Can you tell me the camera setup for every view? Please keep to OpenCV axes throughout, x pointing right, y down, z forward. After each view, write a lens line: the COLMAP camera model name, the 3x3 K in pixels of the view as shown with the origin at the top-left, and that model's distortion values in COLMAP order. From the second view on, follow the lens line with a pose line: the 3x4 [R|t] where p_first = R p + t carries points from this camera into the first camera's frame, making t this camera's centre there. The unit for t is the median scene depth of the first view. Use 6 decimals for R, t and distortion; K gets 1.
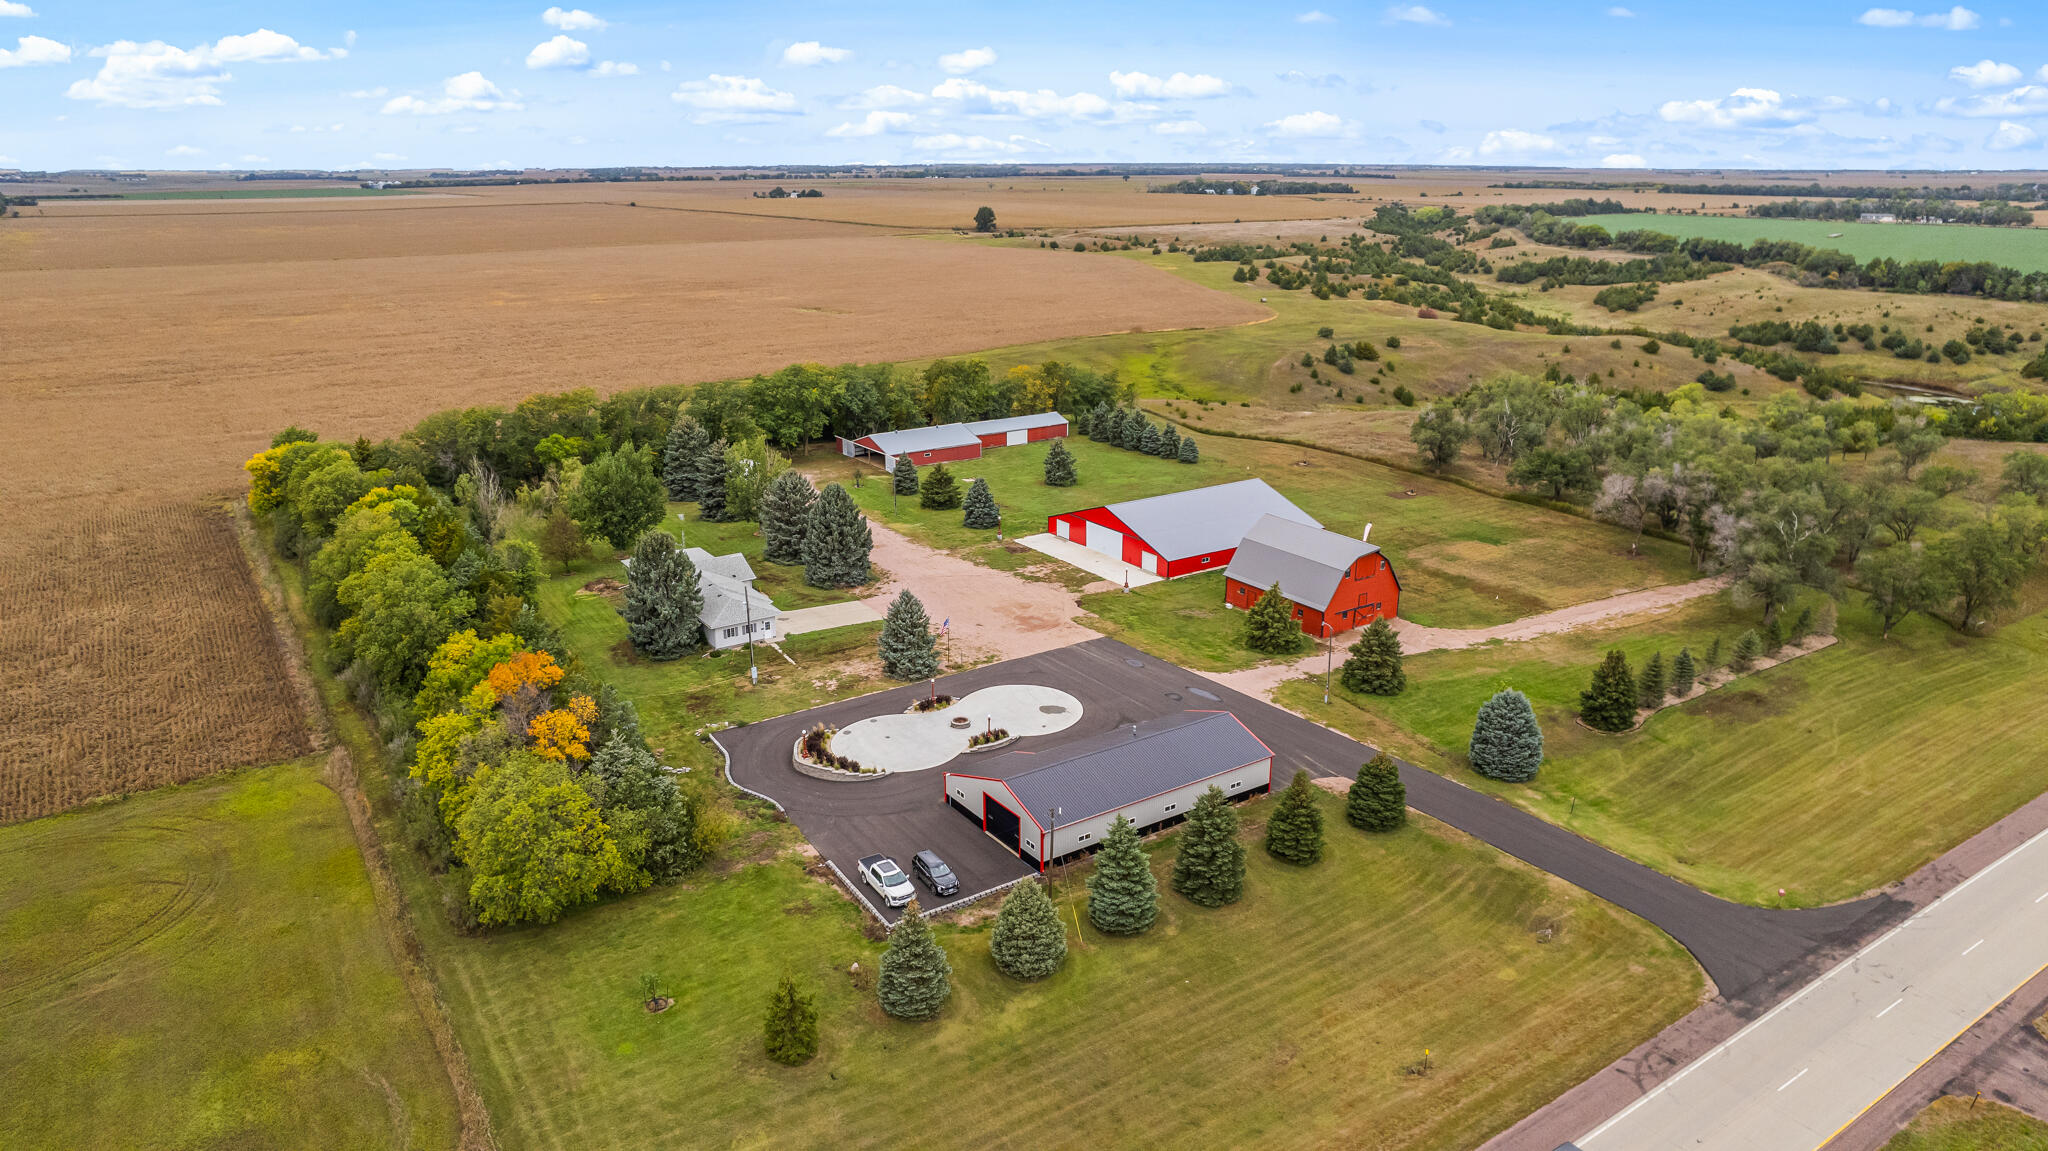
lens RADIAL K [[1322.1, 0, 1024.0], [0, 1322.1, 575.5], [0, 0, 1]] dist [-0.078557, 0.073507]
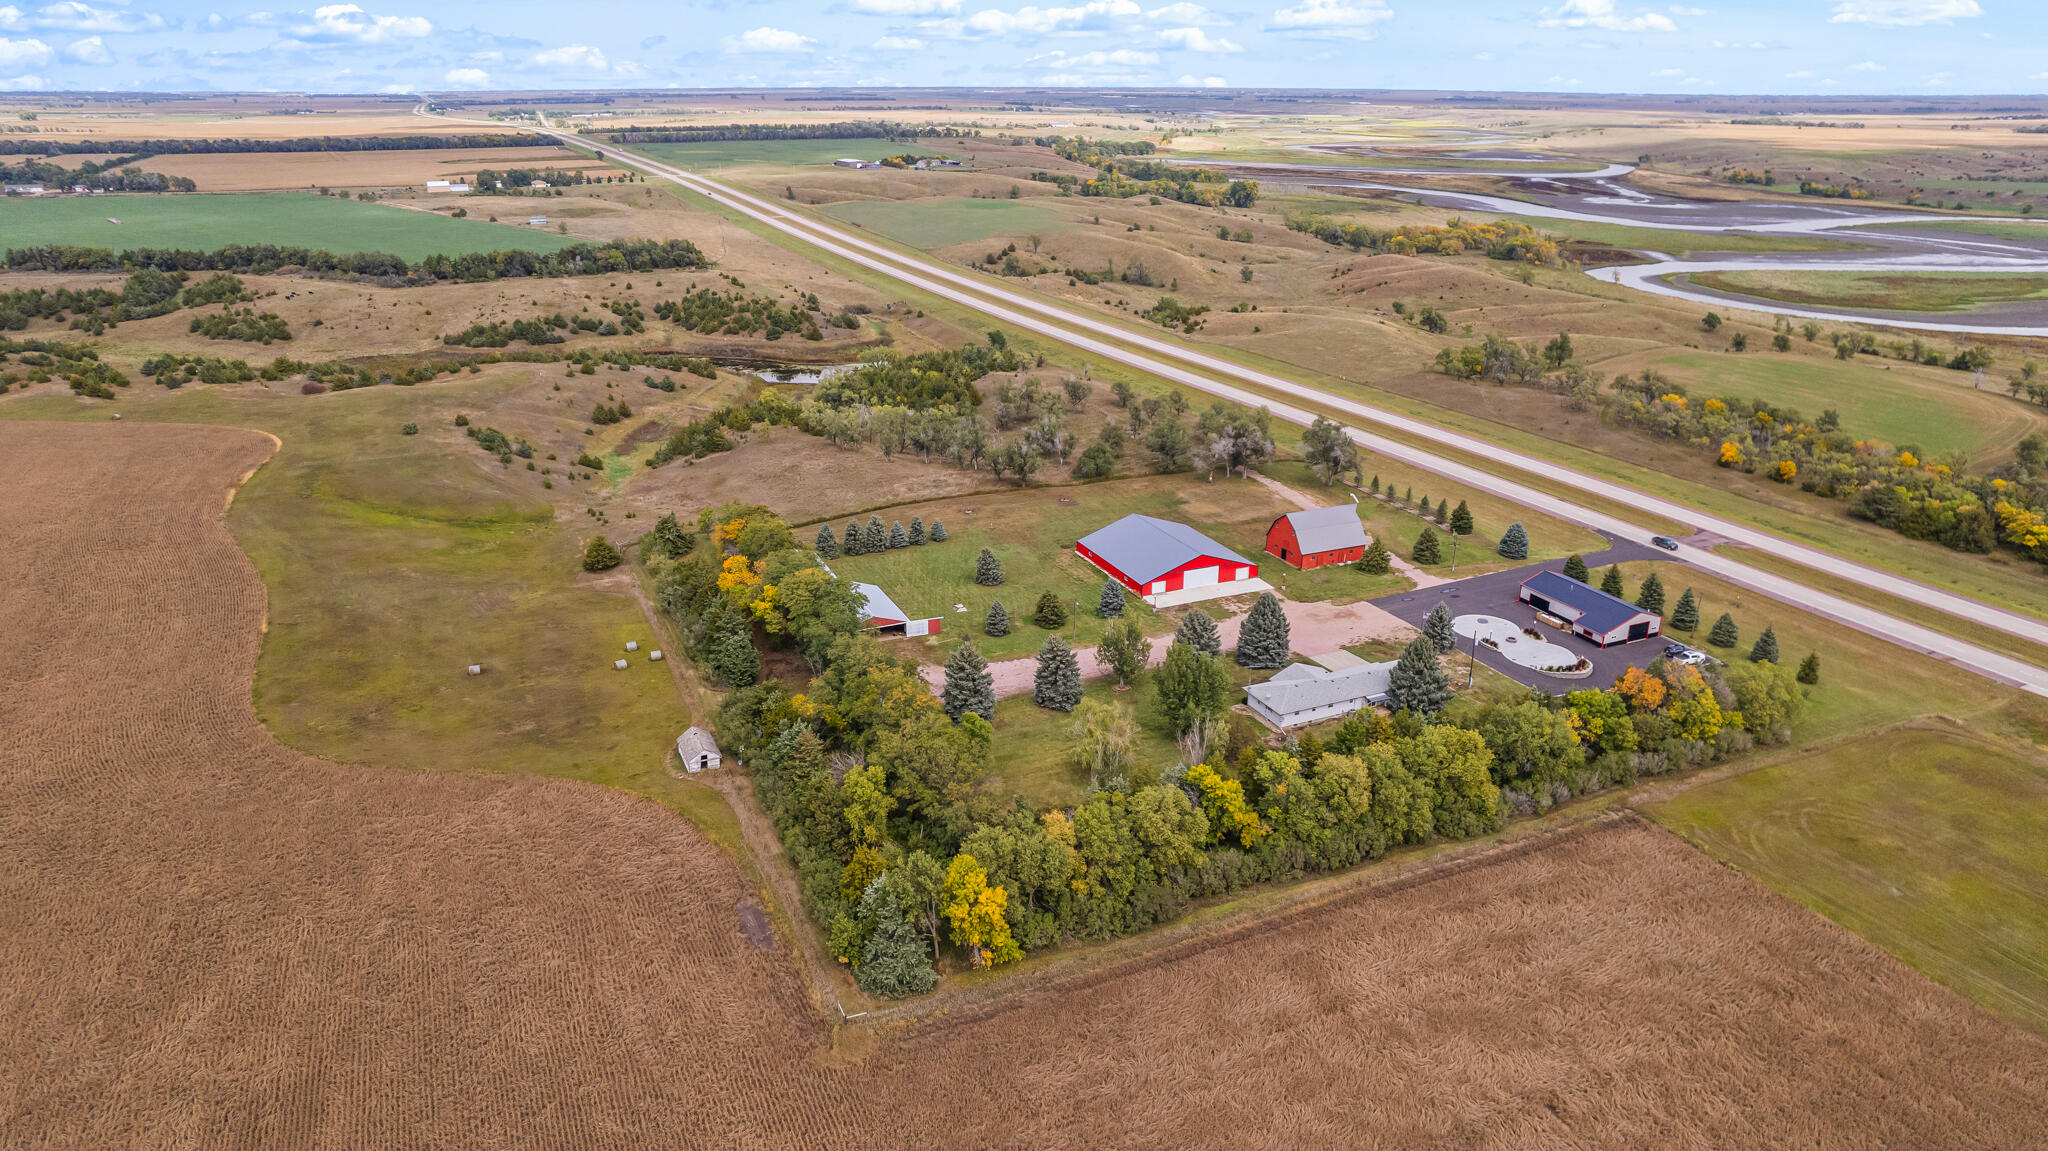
lens RADIAL K [[1322.1, 0, 1024.0], [0, 1322.1, 575.5], [0, 0, 1]] dist [-0.078557, 0.073507]
pose [[0.178406, -0.347727, 0.920466, -1.364642], [0.295798, 0.911156, 0.286878, -0.523871], [-0.938443, 0.221091, 0.265412, 0.831912]]
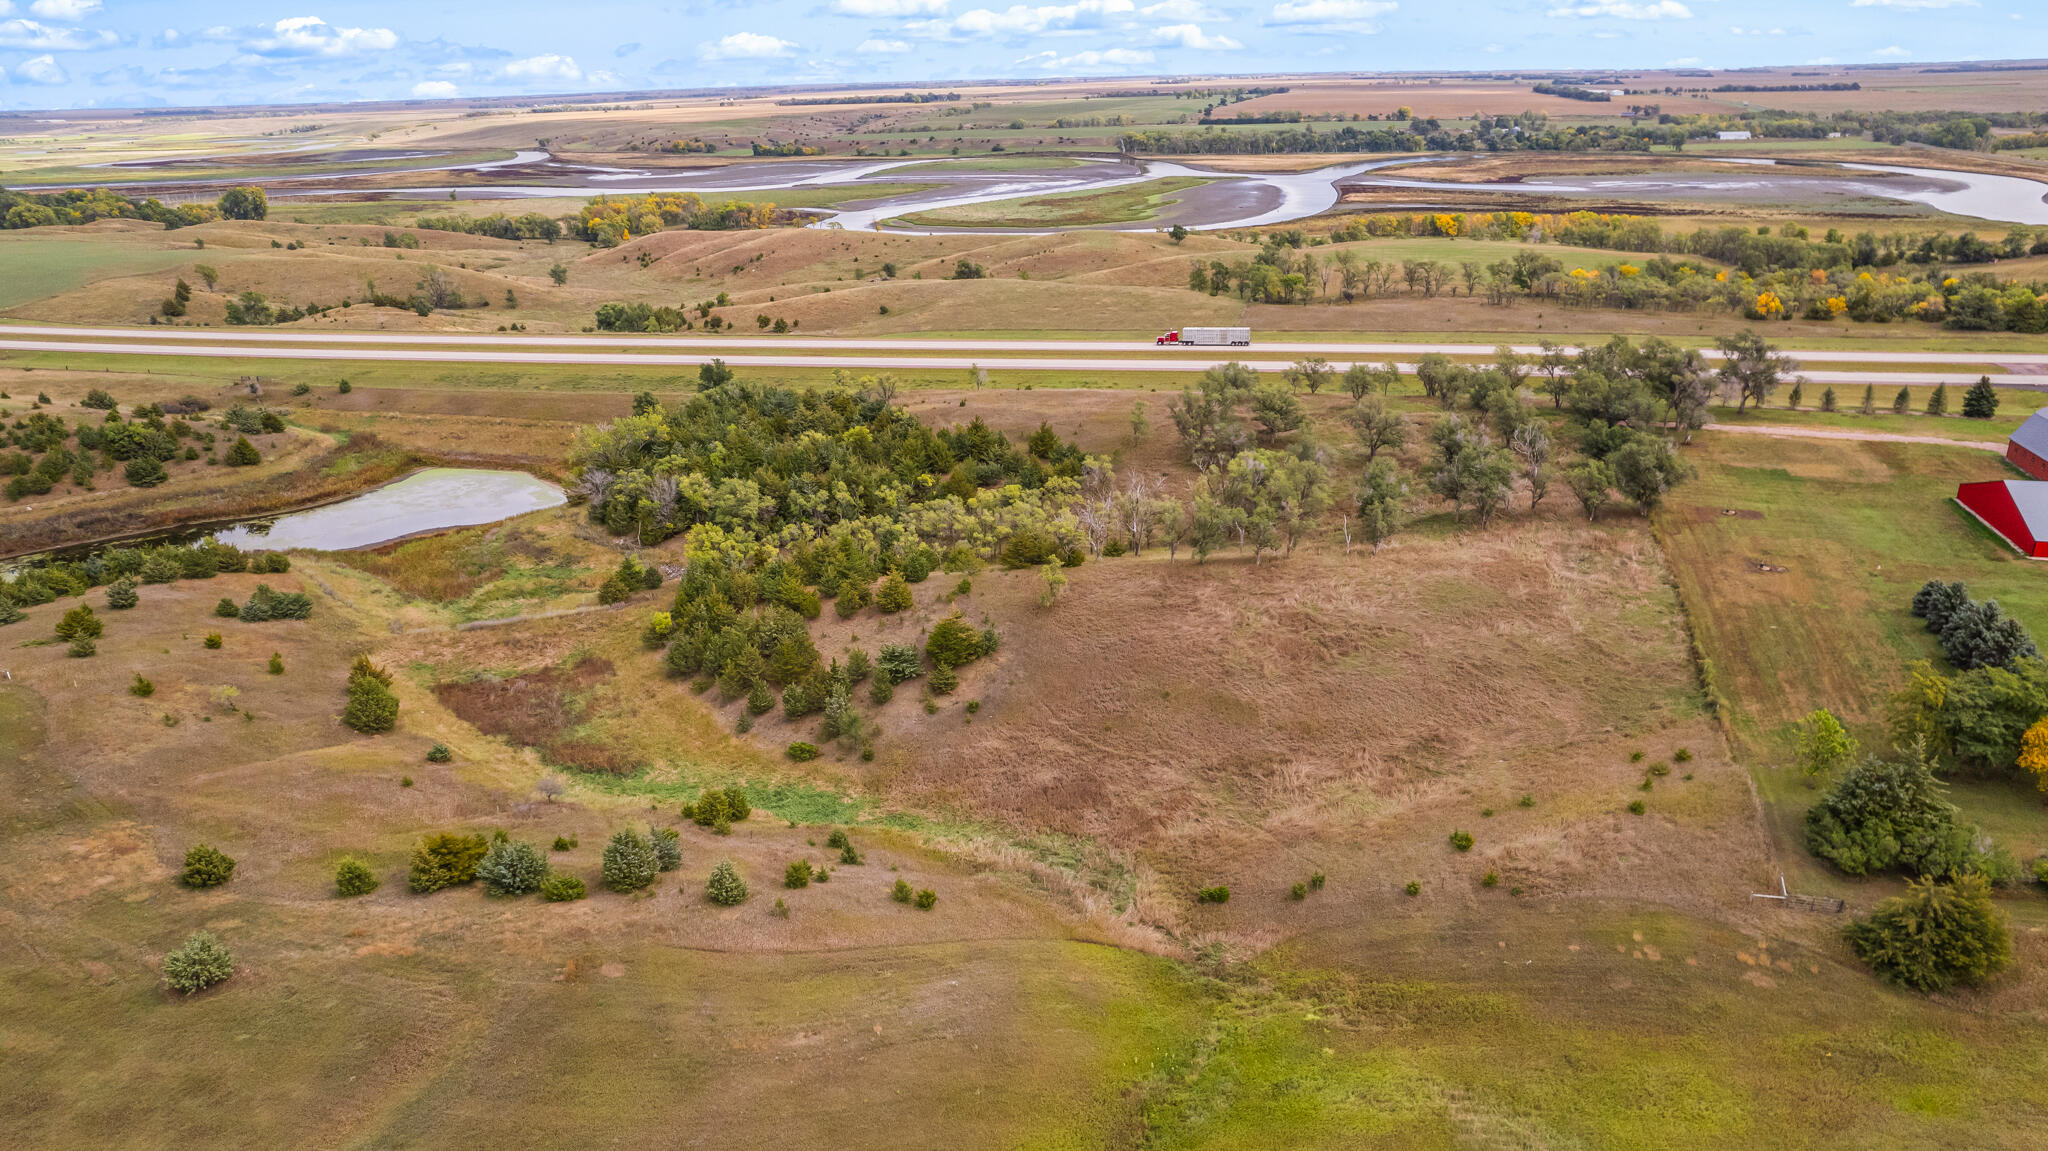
lens RADIAL K [[1364.9, 0, 1007.2], [0, 1364.9, 565.6], [0, 0, 1]] dist [-0.085561, 0.074823]
pose [[-0.644557, -0.246137, 0.723853, -0.075417], [0.255253, 0.823163, 0.507197, -0.779590], [-0.720688, 0.511684, -0.467748, 2.247259]]
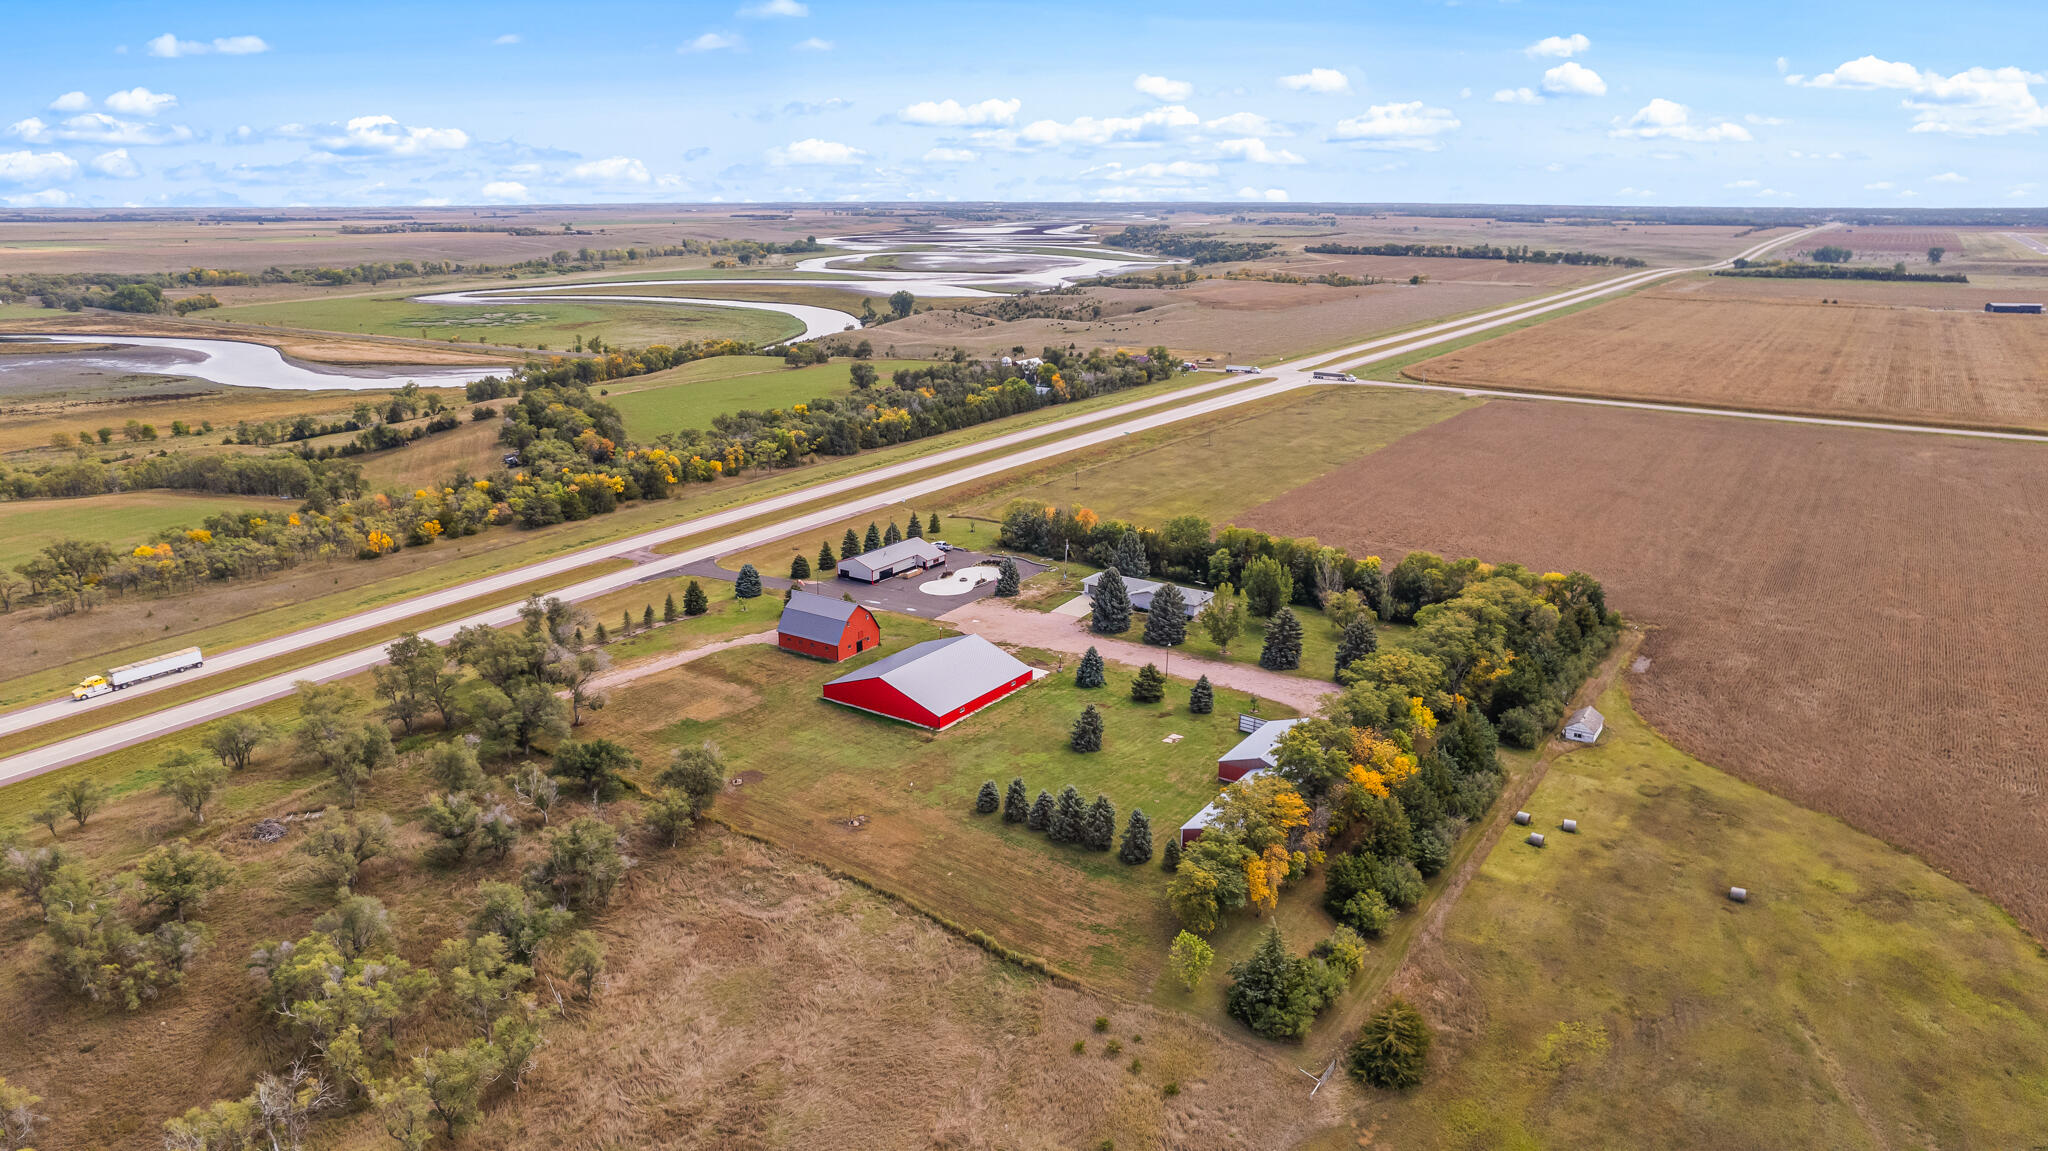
lens RADIAL K [[1322.1, 0, 1024.0], [0, 1322.1, 575.5], [0, 0, 1]] dist [-0.078557, 0.073507]
pose [[-0.928994, 0.101967, -0.355771, 0.532068], [-0.113107, 0.837081, 0.535260, -0.903670], [0.352387, 0.537493, -0.766110, 2.149052]]
